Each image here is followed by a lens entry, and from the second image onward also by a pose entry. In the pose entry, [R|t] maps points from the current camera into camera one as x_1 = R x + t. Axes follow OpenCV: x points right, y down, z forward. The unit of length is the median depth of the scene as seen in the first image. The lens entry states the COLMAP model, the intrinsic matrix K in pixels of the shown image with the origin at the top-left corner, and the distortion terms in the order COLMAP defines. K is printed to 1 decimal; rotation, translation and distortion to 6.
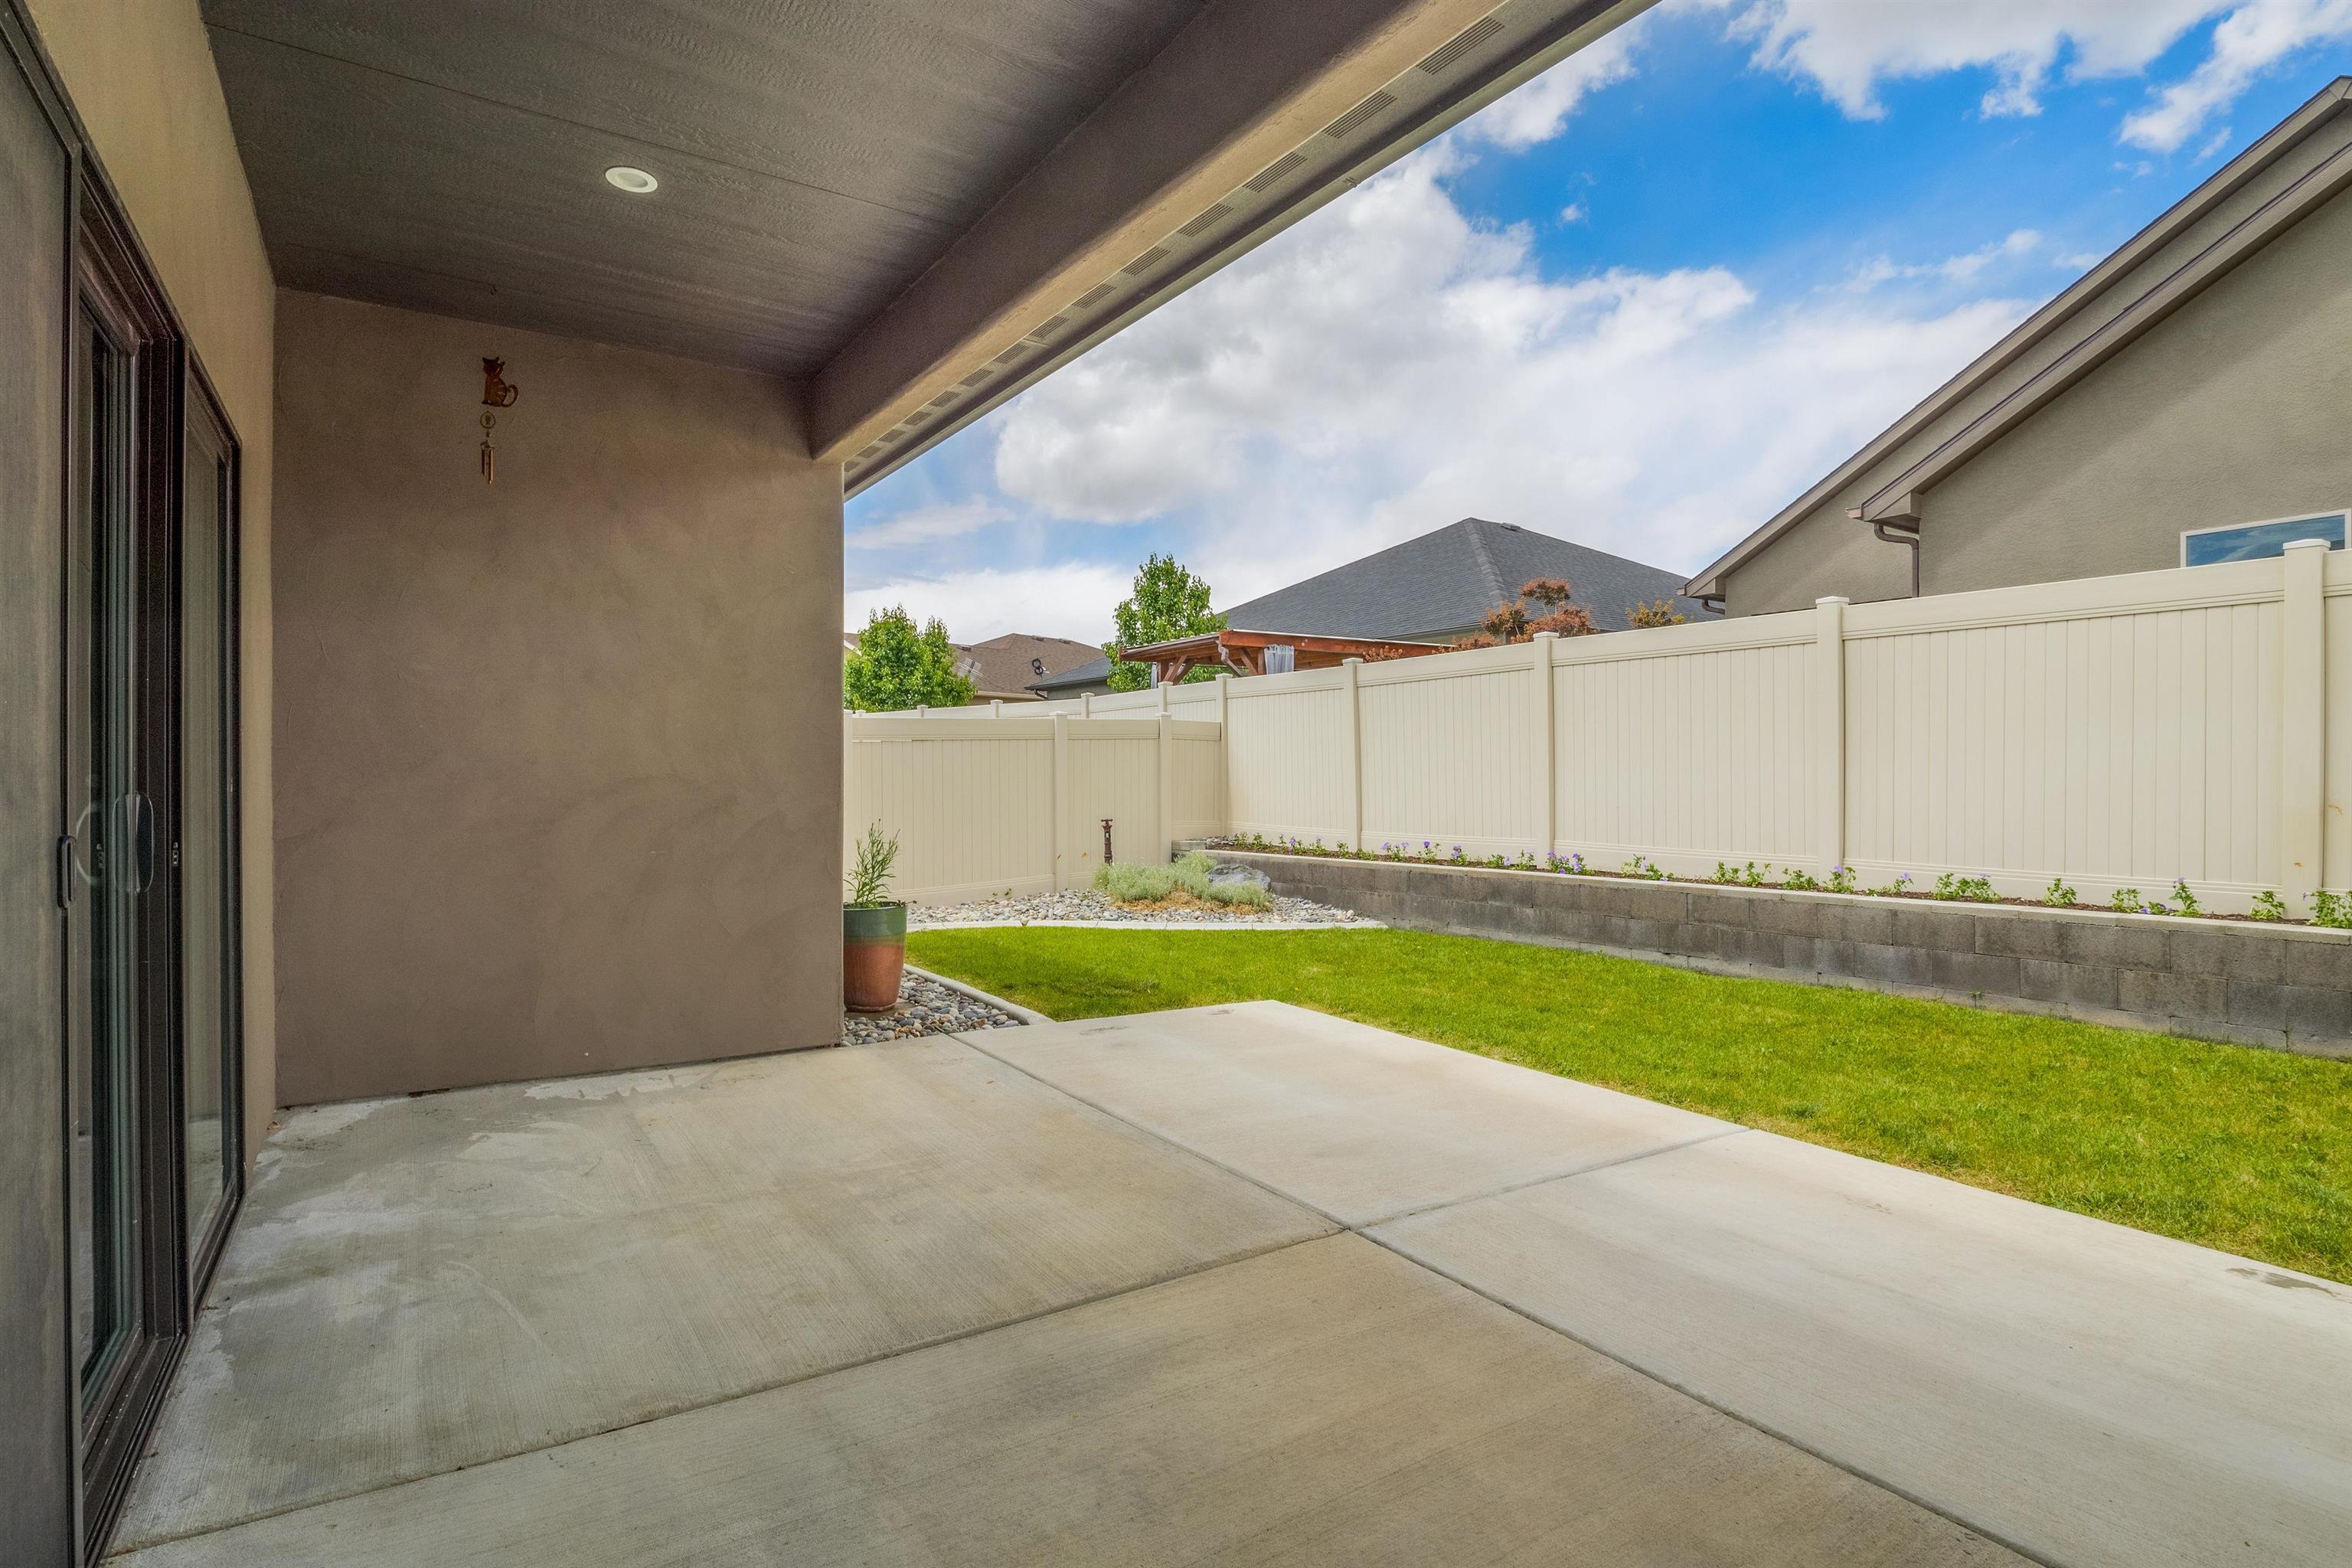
lens RADIAL K [[1149.9, 0, 1183.8], [0, 1149.9, 751.0], [0, 0, 1]] dist [-0.011790, -0.003869]
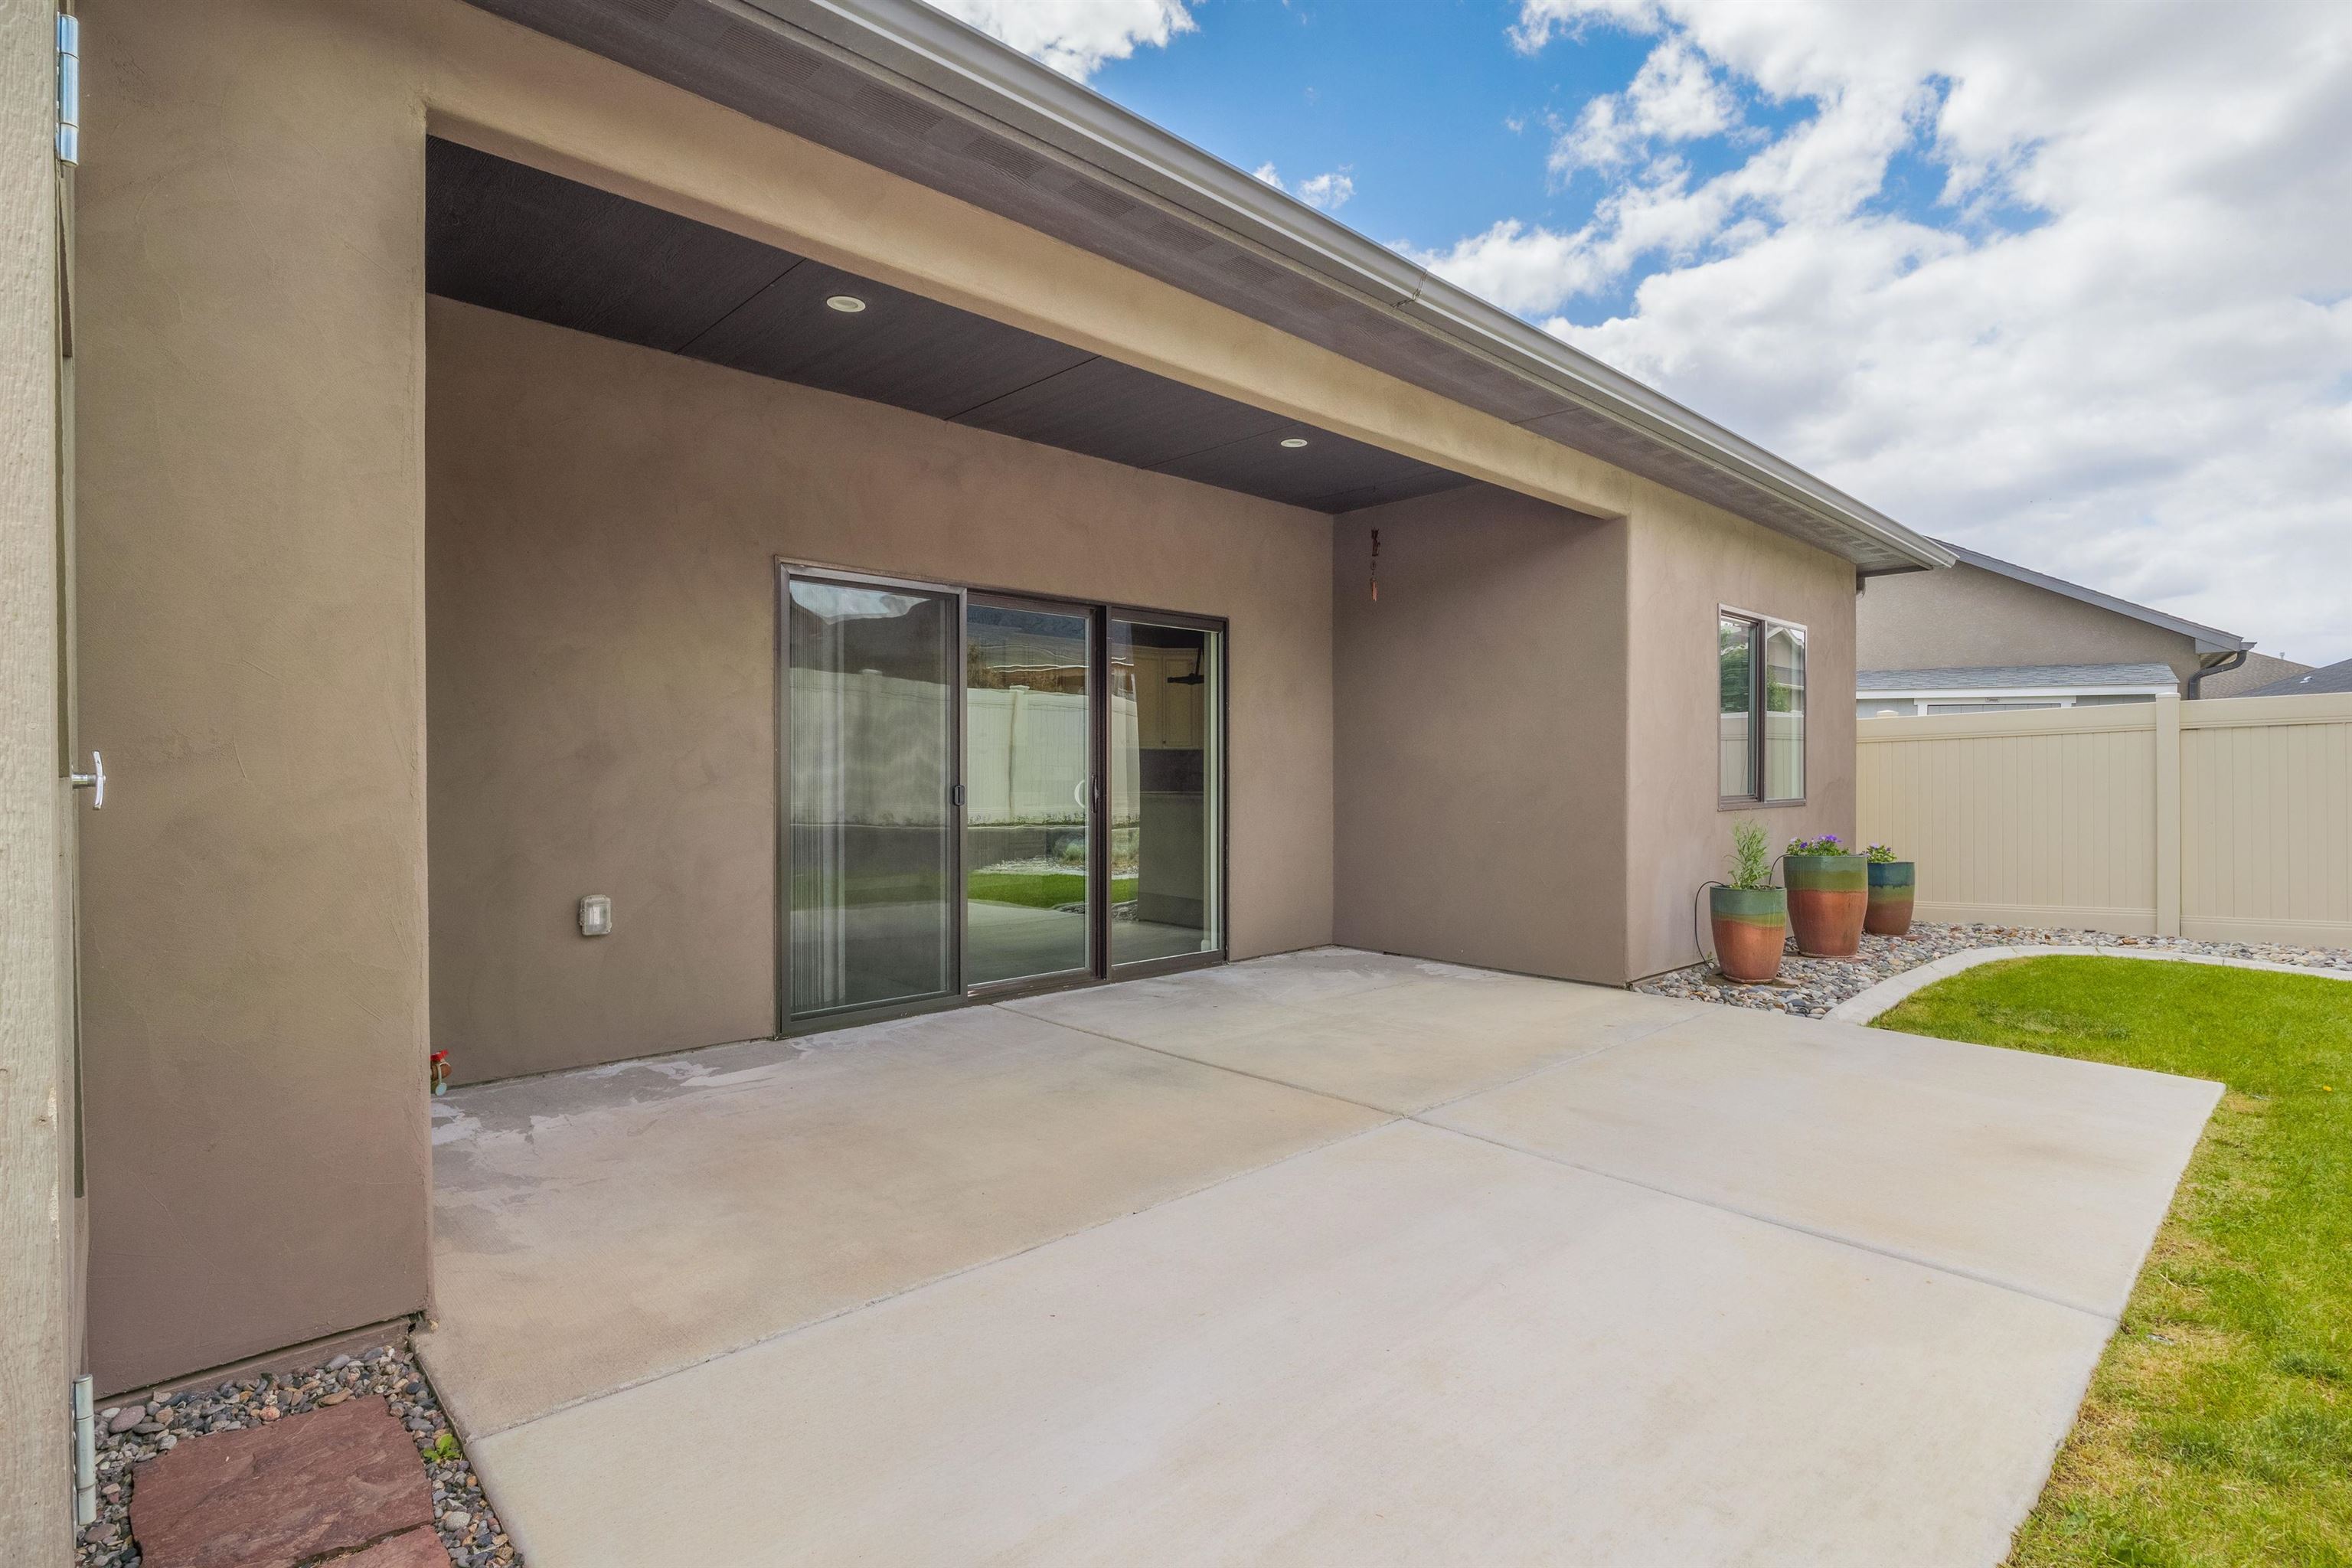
lens RADIAL K [[1149.9, 0, 1140.6], [0, 1149.9, 787.8], [0, 0, 1]] dist [-0.011790, -0.003869]
pose [[0.156257, 0.004105, -0.987708, 0.692674], [0.015680, 0.999855, 0.006636, 0.017307], [0.987592, -0.016524, 0.156170, 0.257568]]
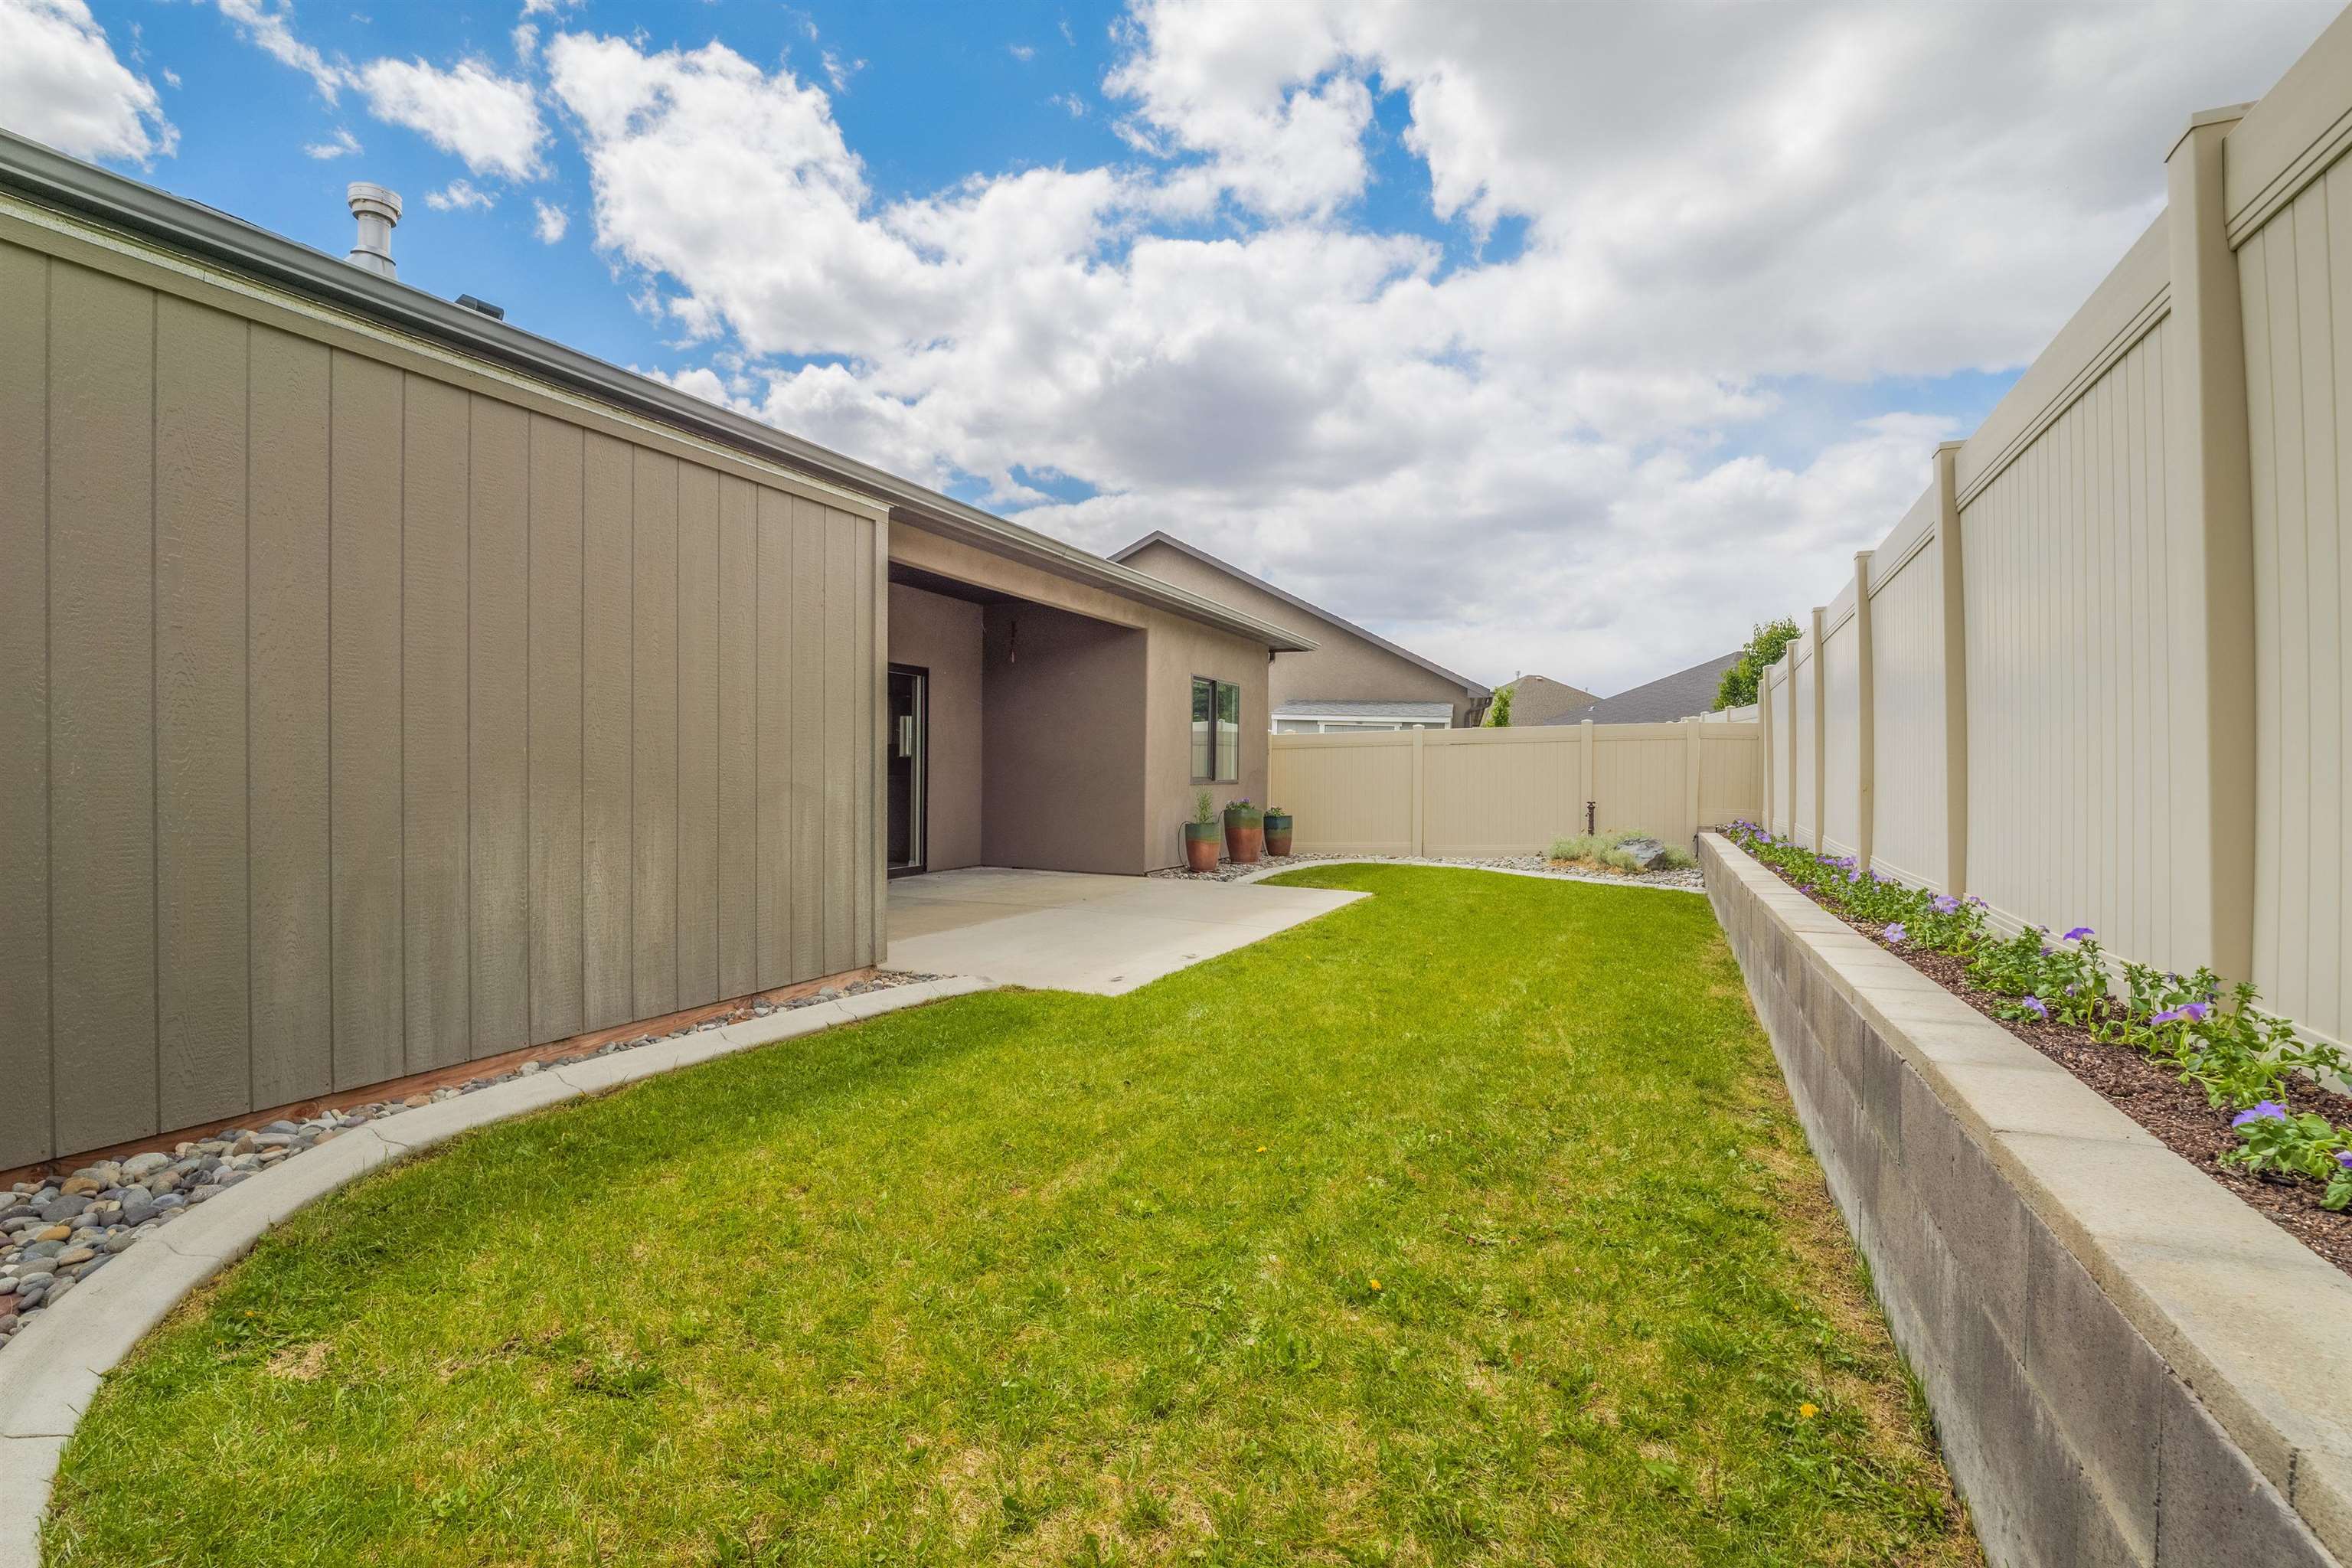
lens RADIAL K [[1149.9, 0, 1170.7], [0, 1149.9, 780.9], [0, 0, 1]] dist [-0.011790, -0.003869]
pose [[0.548984, 0.005983, -0.835811, 1.403728], [0.004499, 0.999939, 0.010112, 0.028358], [0.835821, -0.009312, 0.548924, -0.189079]]
